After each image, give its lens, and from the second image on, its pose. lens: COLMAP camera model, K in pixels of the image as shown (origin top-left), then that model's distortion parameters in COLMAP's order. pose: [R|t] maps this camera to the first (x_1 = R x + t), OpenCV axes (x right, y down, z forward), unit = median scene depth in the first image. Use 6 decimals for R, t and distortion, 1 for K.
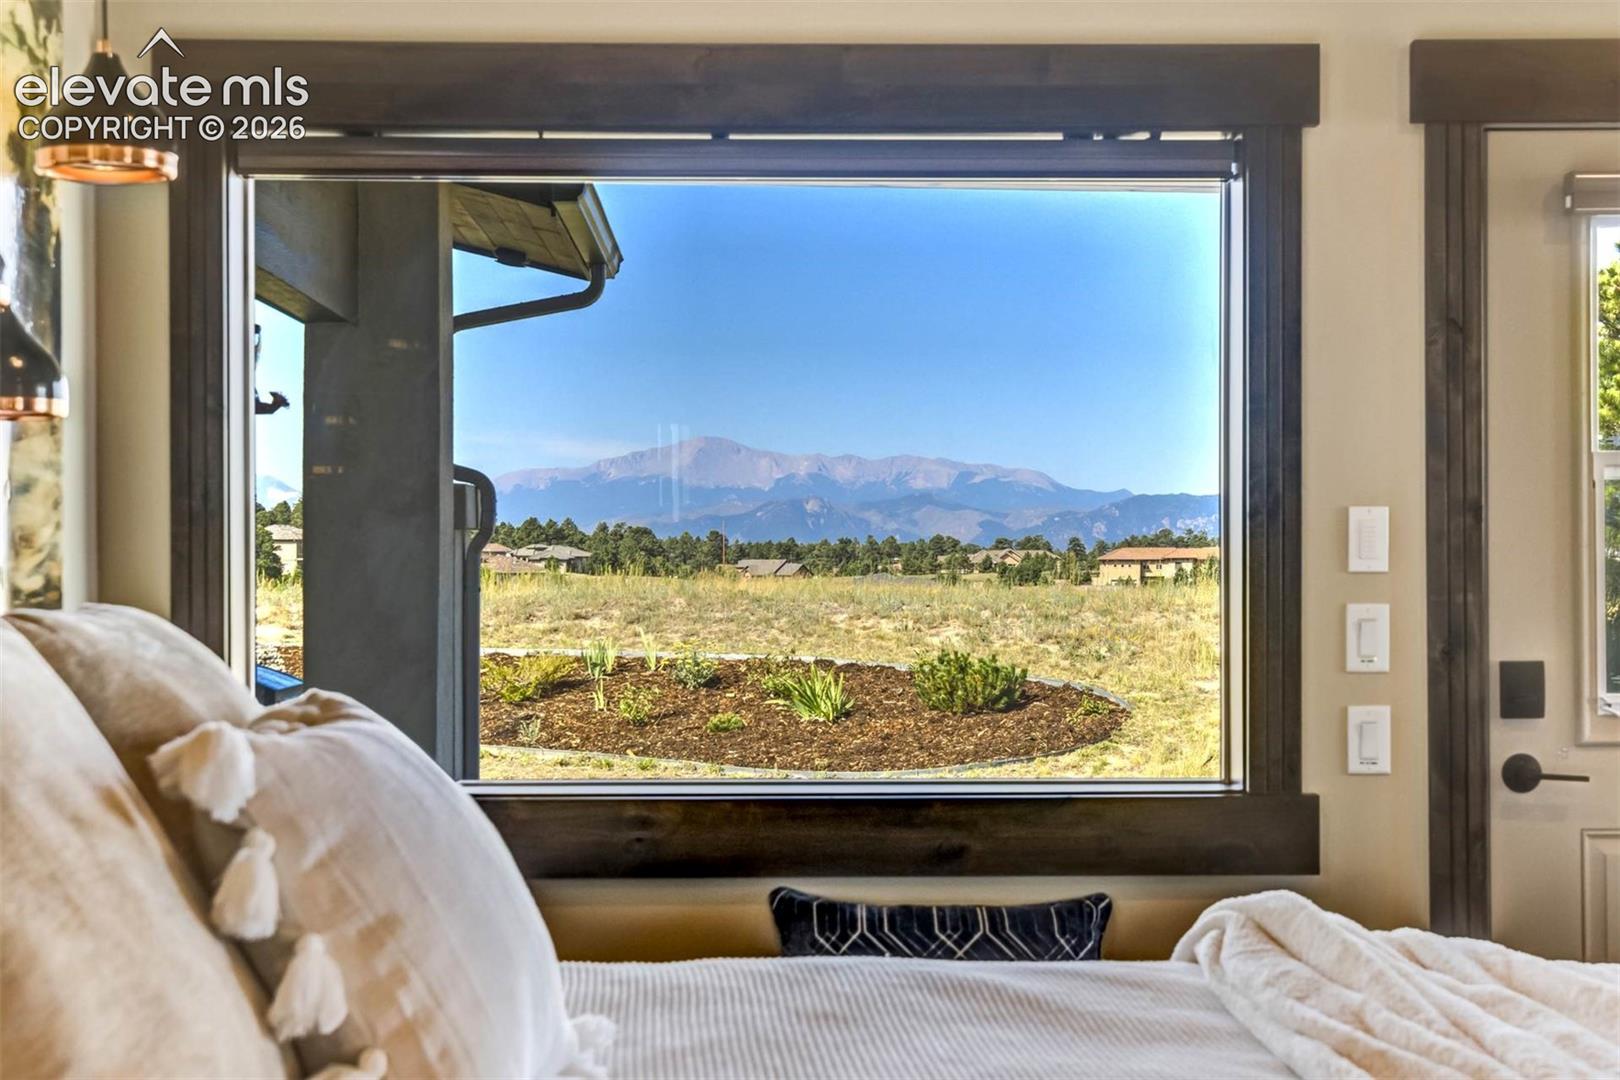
lens RADIAL K [[2390.8, 0, 810.2], [0, 2390.8, 541.8], [0, 0, 1]] dist [-0.023967, 0.000000]
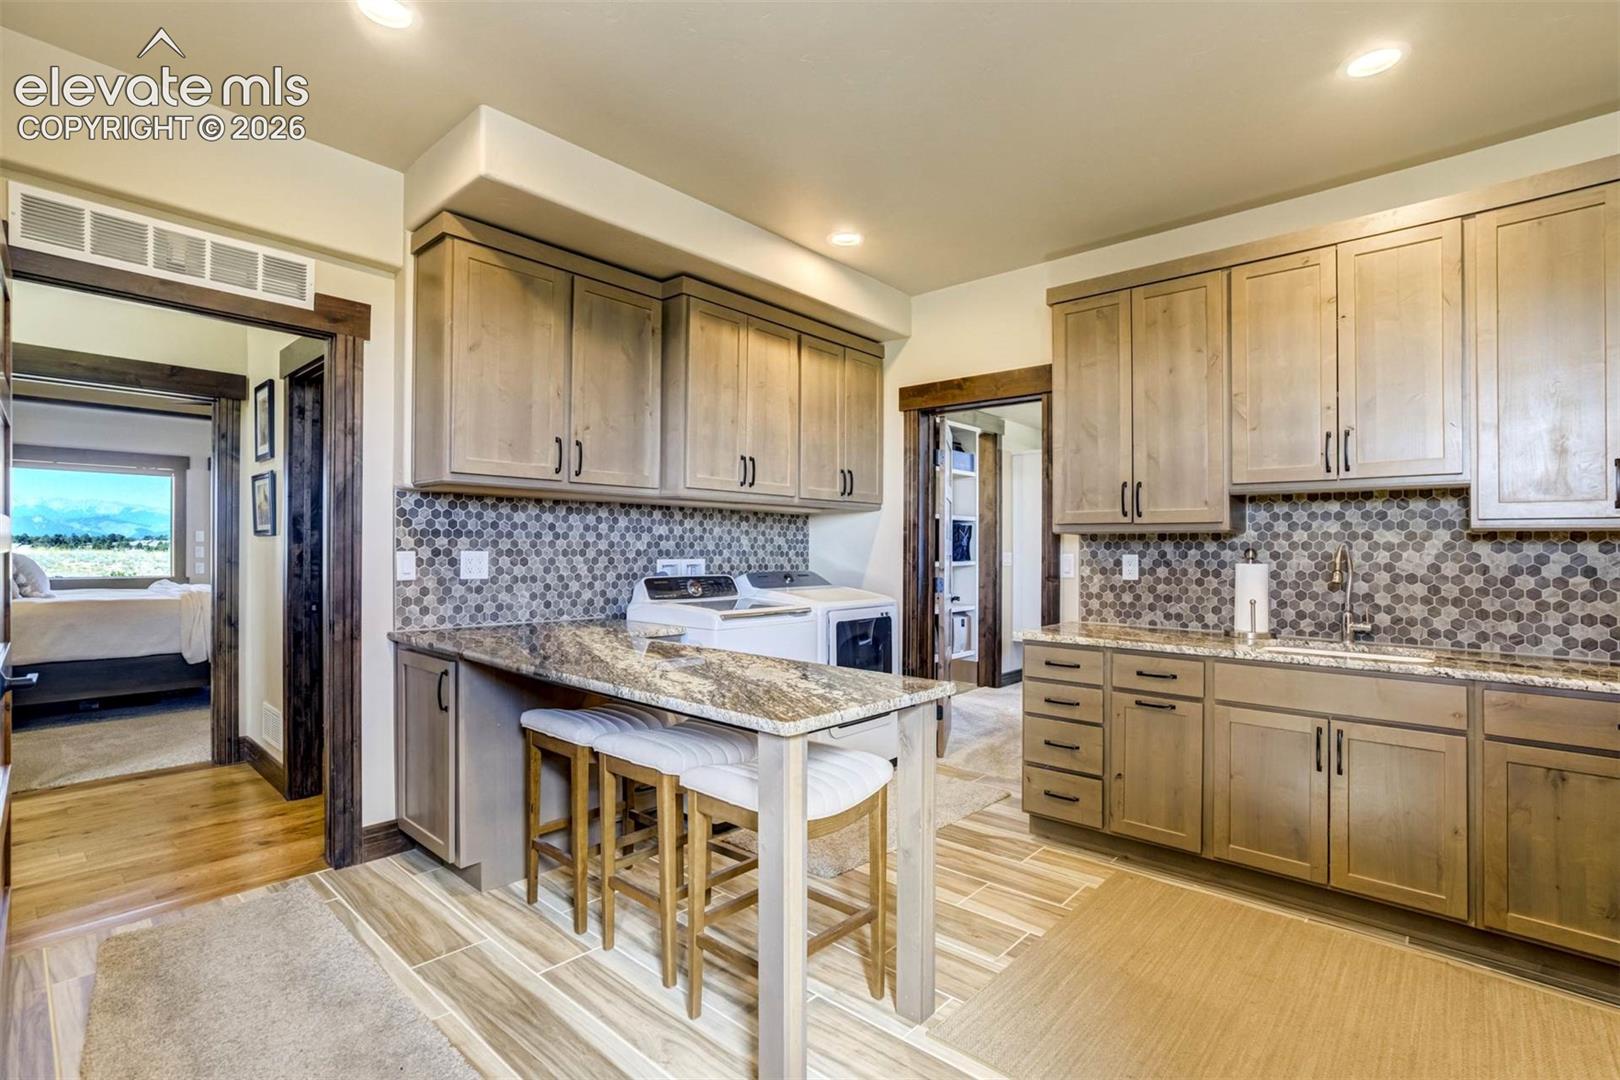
lens RADIAL K [[747.3, 0, 809.5], [0, 747.3, 551.7], [0, 0, 1]] dist [-0.040691, 0.014199]
pose [[0.684660, 0.002351, 0.728859, -0.068211], [-0.012894, 0.999877, 0.008886, 0.002179], [-0.728749, -0.015482, 0.684606, -1.474345]]
